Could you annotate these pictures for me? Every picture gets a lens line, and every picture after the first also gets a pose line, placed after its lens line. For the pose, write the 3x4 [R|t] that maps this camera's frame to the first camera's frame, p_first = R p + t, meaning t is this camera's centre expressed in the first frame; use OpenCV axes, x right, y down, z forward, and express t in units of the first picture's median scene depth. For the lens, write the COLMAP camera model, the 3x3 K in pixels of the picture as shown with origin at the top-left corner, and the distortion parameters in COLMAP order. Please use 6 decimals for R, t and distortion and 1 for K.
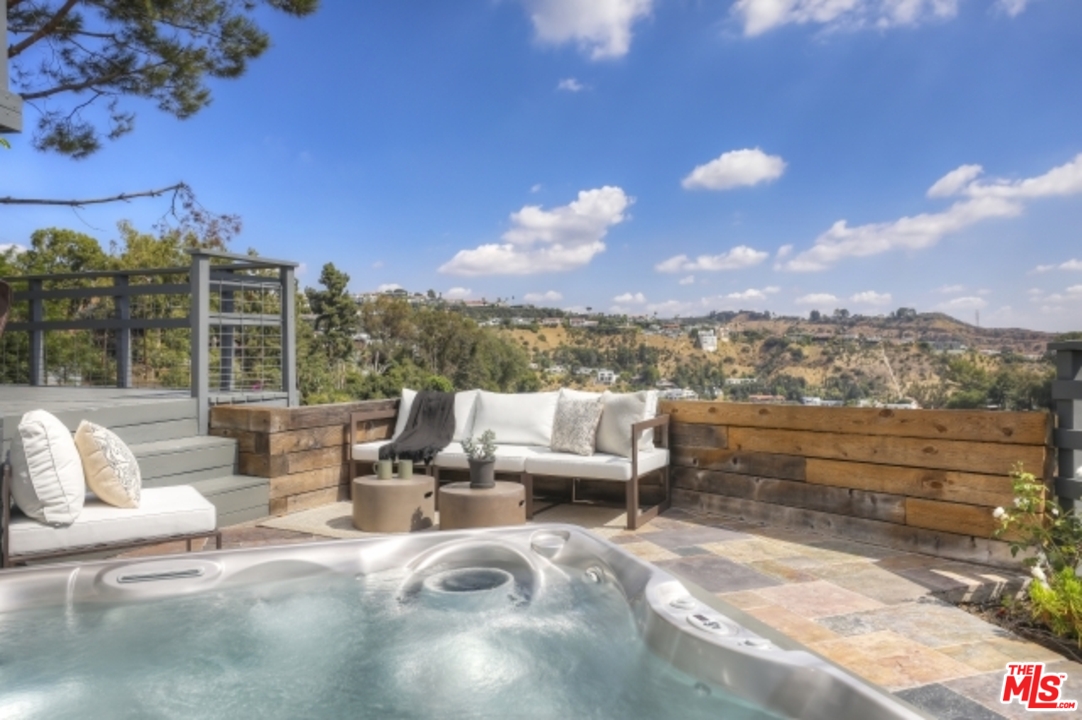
lens RADIAL K [[775.2, 0, 561.0], [0, 775.2, 364.9], [0, 0, 1]] dist [0.008232, 0.005283]
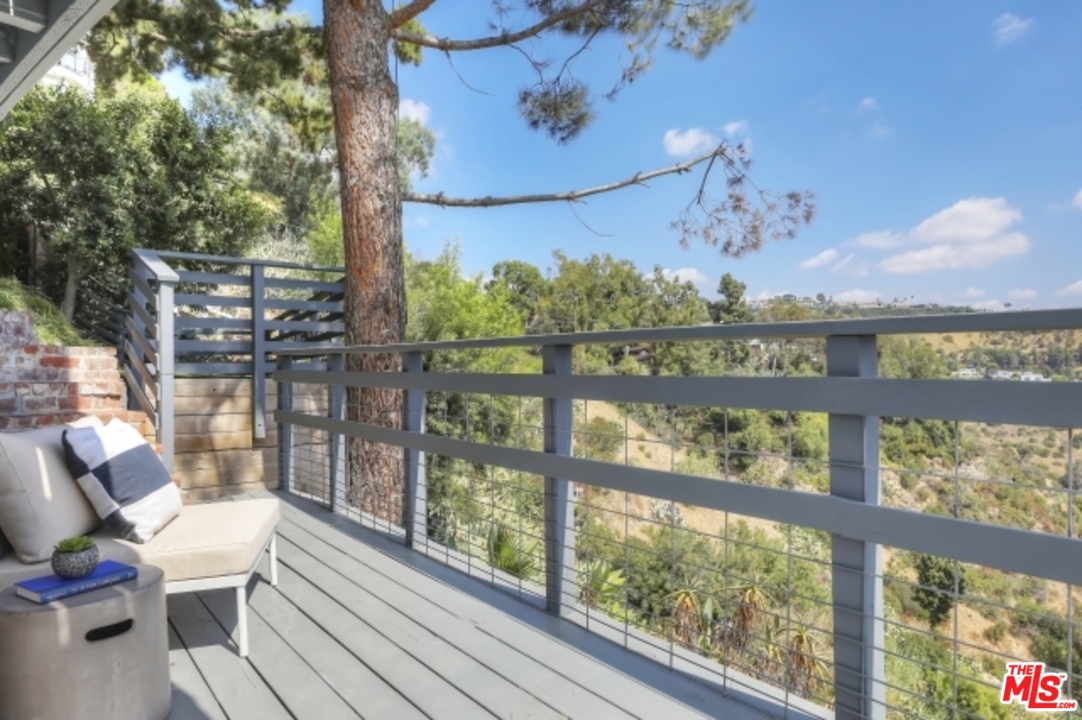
lens RADIAL K [[570.3, 0, 541.0], [0, 570.3, 360.0], [0, 0, 1]] dist [0.001430, 0.000969]
pose [[0.876133, 0.003548, -0.482056, -0.145804], [0.005274, 0.999843, 0.016944, -0.028351], [0.482040, -0.017387, 0.875977, 0.199276]]
